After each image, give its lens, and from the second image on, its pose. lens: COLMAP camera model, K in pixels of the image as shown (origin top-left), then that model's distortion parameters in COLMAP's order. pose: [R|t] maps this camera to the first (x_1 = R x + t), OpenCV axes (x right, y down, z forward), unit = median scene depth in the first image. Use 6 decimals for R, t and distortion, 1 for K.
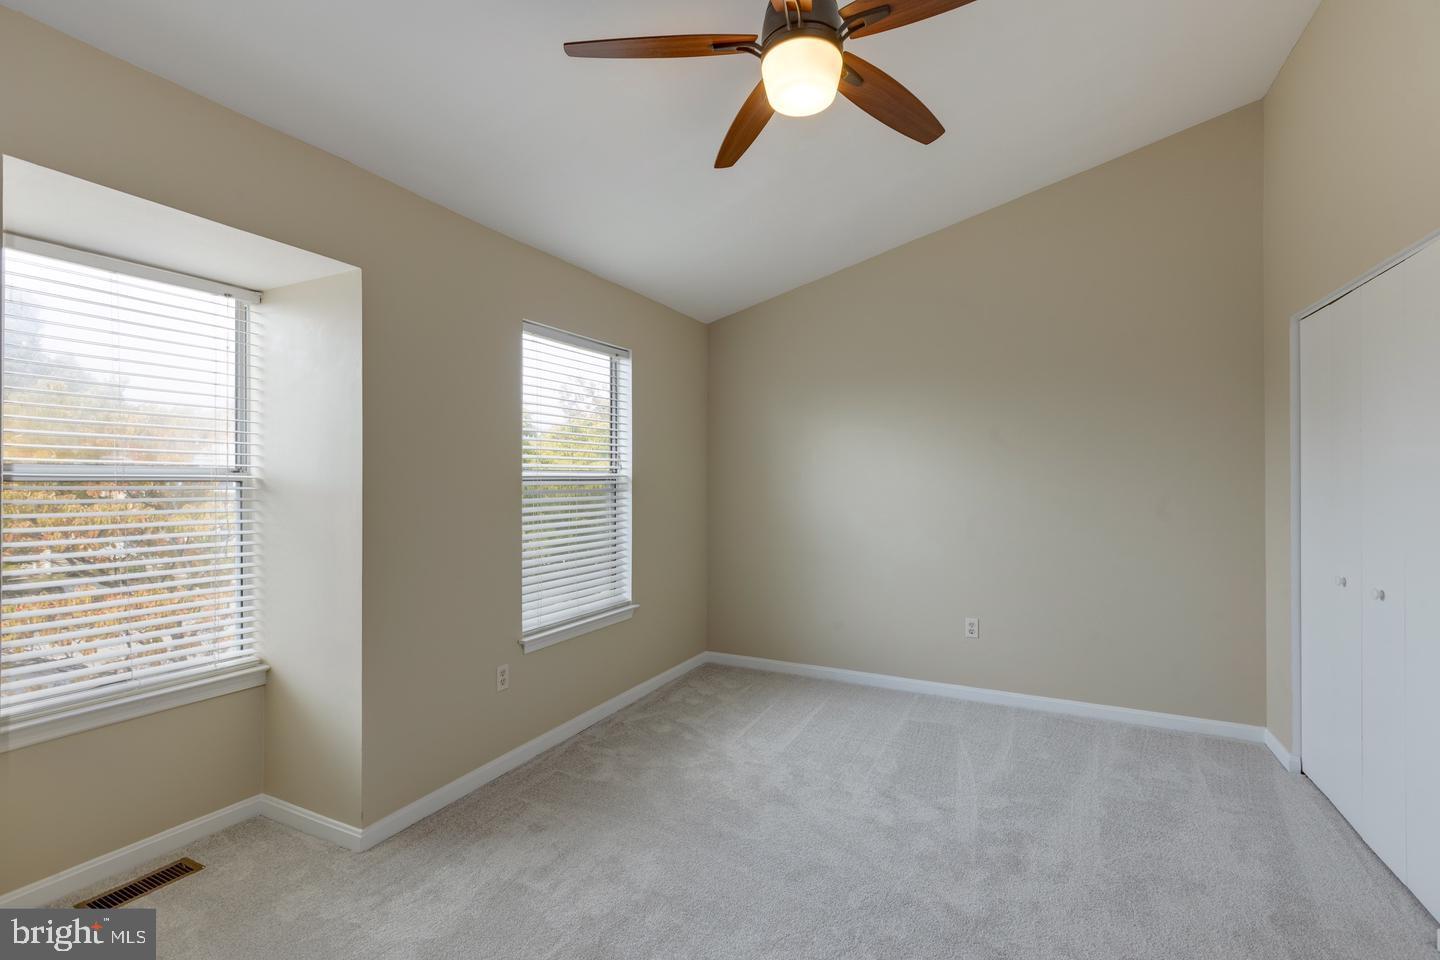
lens RADIAL K [[637.7, 0, 722.0], [0, 637.7, 477.3], [0, 0, 1]] dist [0.001667, 0.000430]
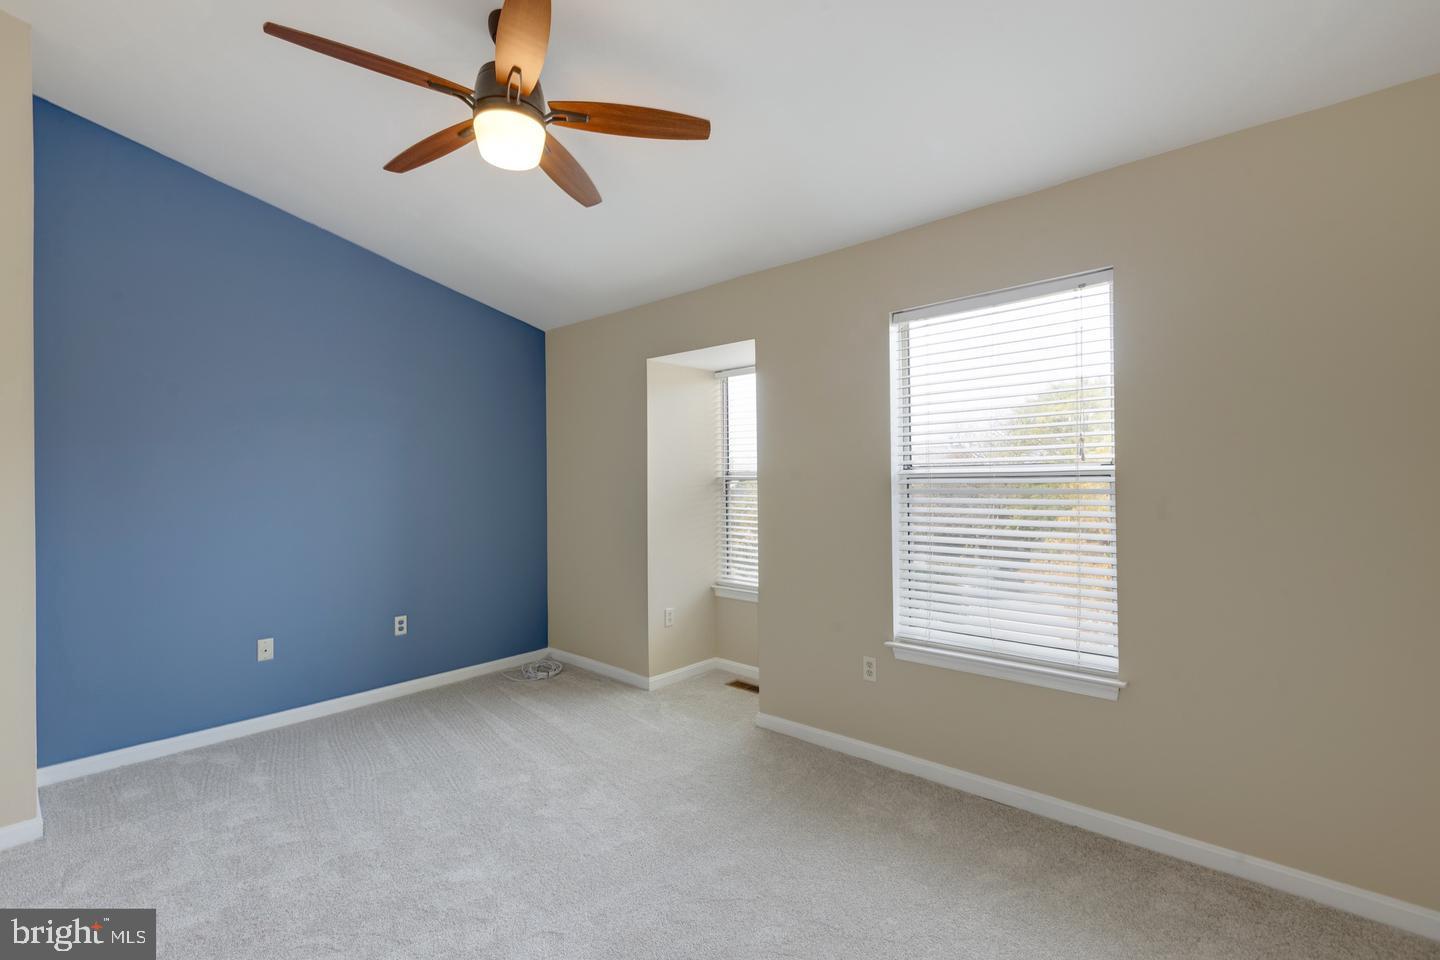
lens RADIAL K [[637.7, 0, 722.0], [0, 637.7, 477.3], [0, 0, 1]] dist [0.001667, 0.000430]
pose [[-0.253874, -0.004982, -0.967225, 0.619277], [0.009930, 0.999921, -0.007757, 0.007425], [0.967186, -0.011573, -0.253804, 0.890273]]
